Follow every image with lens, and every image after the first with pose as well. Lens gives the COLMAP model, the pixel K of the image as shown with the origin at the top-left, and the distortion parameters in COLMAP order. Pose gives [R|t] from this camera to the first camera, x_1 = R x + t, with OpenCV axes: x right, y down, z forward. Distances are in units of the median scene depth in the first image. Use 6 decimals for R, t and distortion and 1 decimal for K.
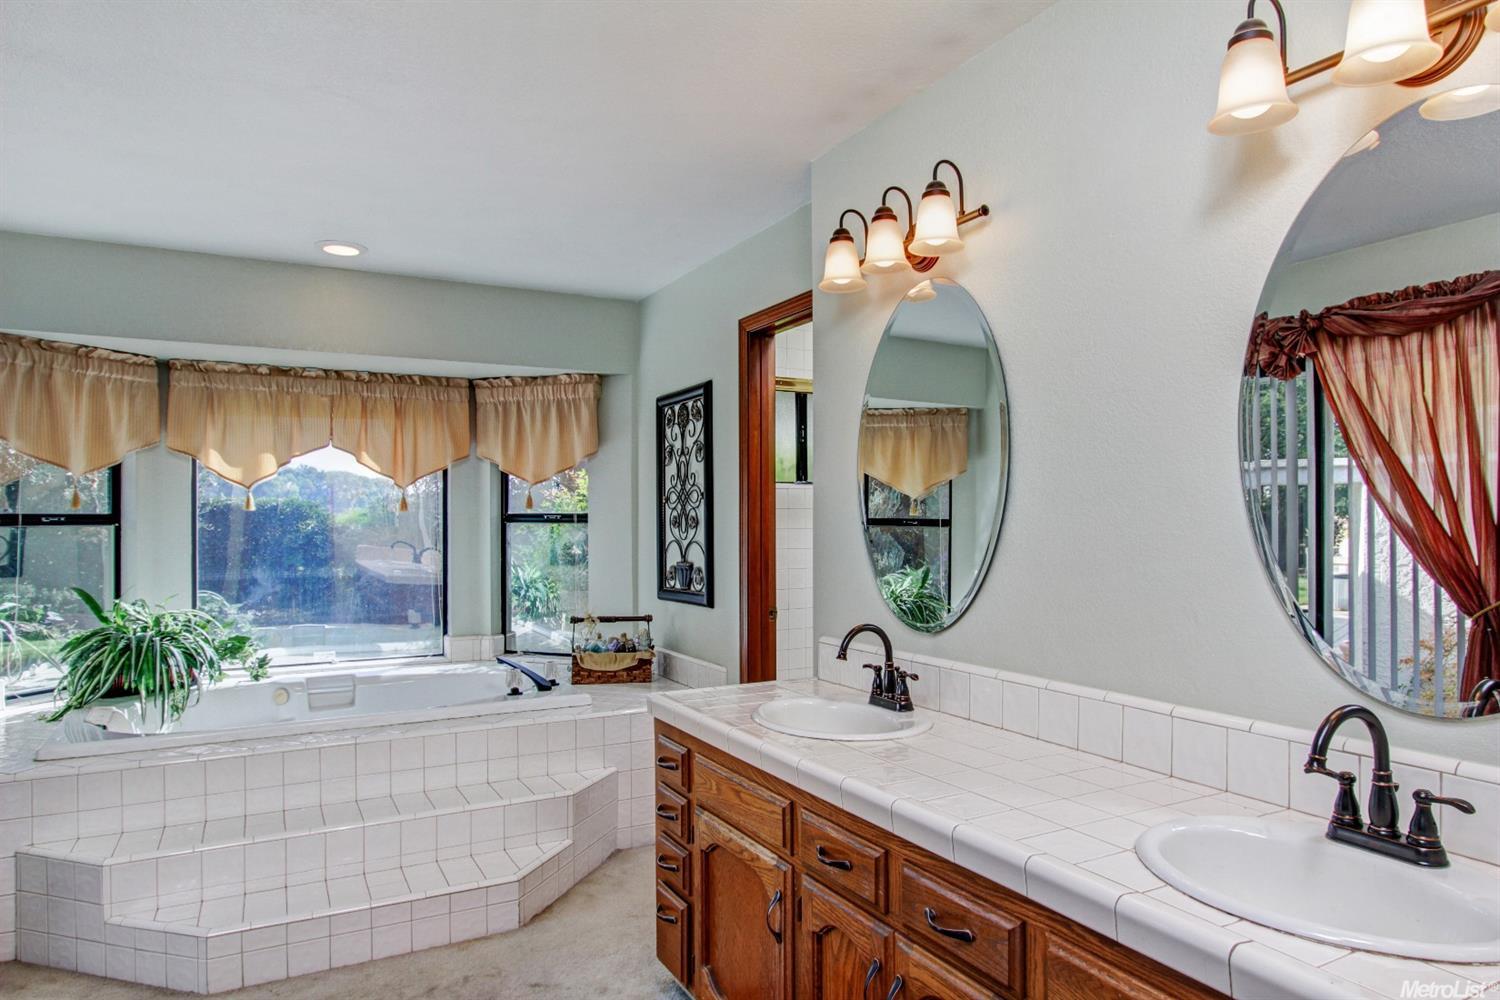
lens RADIAL K [[942.6, 0, 747.3], [0, 942.6, 495.0], [0, 0, 1]] dist [-0.024103, 0.015788]
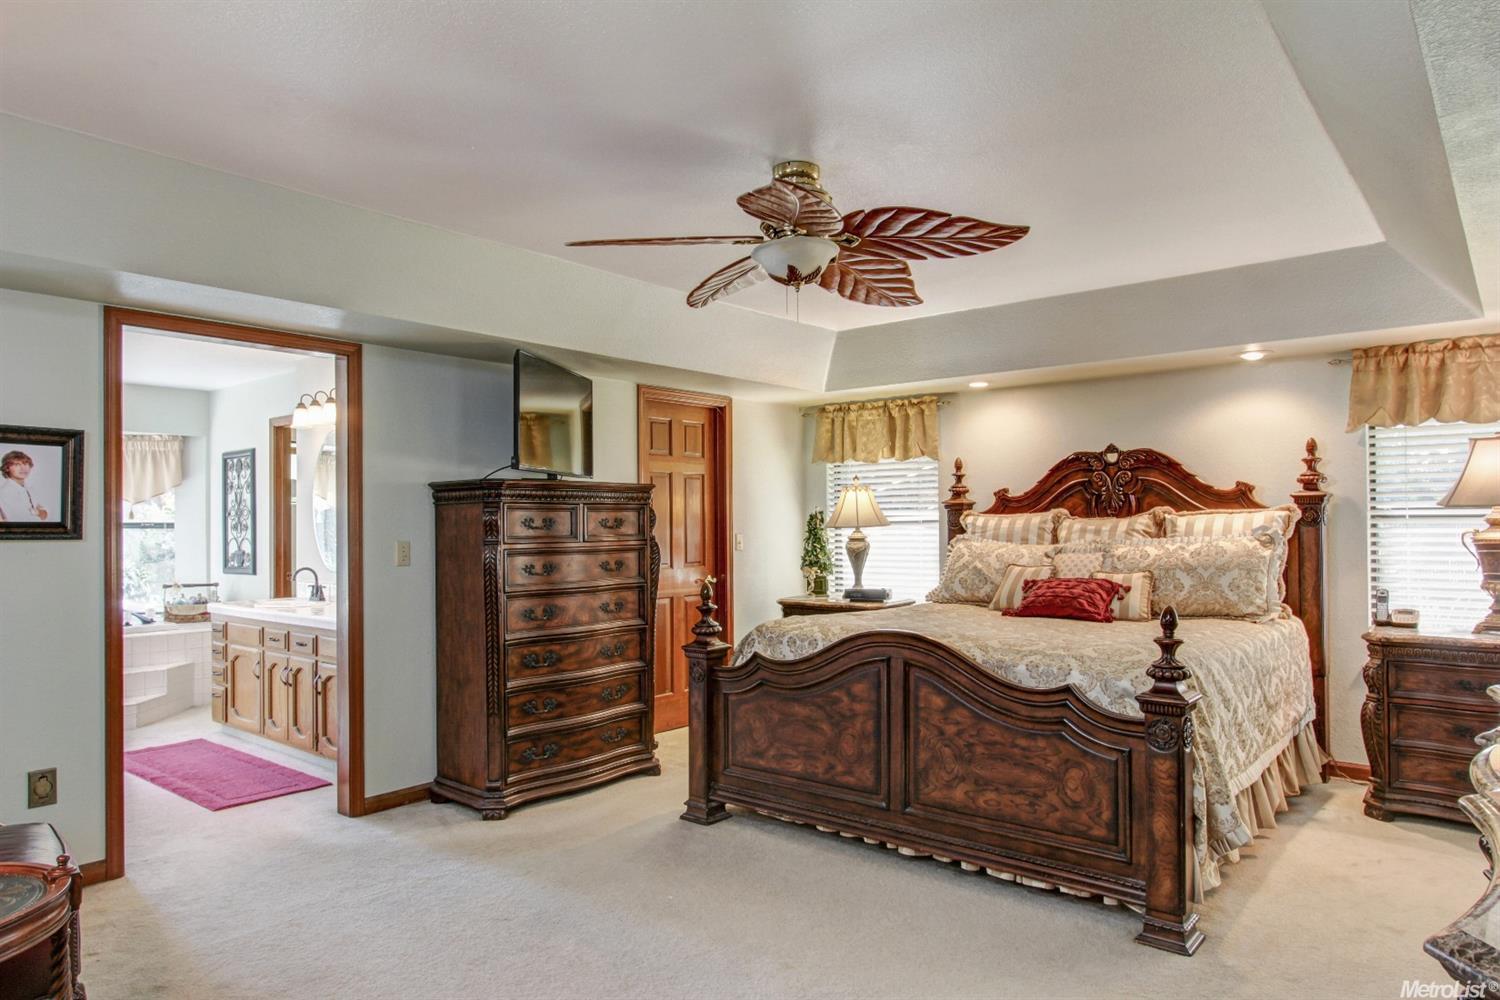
lens RADIAL K [[942.6, 0, 762.2], [0, 942.6, 510.2], [0, 0, 1]] dist [-0.024103, 0.015788]
pose [[0.921255, 0.002426, 0.388953, 0.143894], [-0.006222, 0.999945, 0.008500, -0.022627], [-0.388911, -0.010251, 0.921218, -0.930058]]
